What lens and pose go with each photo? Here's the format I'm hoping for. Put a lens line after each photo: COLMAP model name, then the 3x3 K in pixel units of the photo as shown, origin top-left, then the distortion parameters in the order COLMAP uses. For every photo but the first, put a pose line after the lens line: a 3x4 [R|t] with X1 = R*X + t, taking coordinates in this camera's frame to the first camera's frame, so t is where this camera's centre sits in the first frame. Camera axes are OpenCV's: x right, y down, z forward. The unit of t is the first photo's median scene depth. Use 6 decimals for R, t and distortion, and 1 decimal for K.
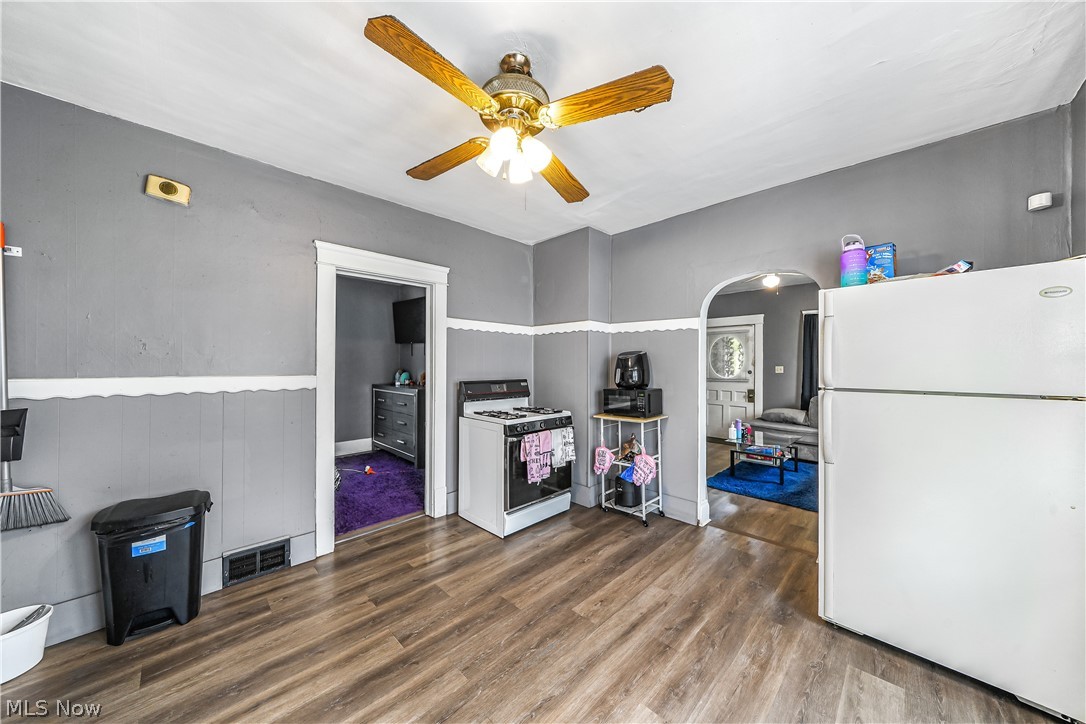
lens RADIAL K [[371.4, 0, 539.7], [0, 371.4, 362.6], [0, 0, 1]] dist [-0.000649, -0.000121]
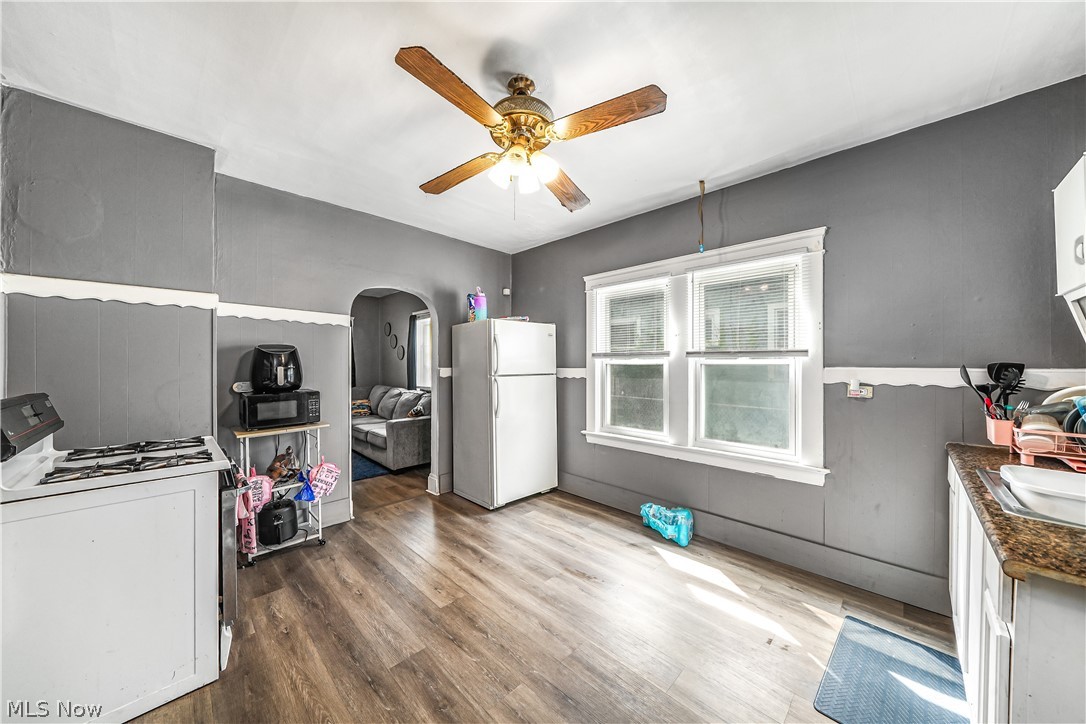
lens RADIAL K [[371.4, 0, 539.7], [0, 371.4, 362.6], [0, 0, 1]] dist [-0.000649, -0.000121]
pose [[-0.006474, -0.000207, 0.999979, -0.777913], [-0.003237, 0.999995, 0.000186, 0.009072], [-0.999974, -0.003236, -0.006474, 0.640848]]
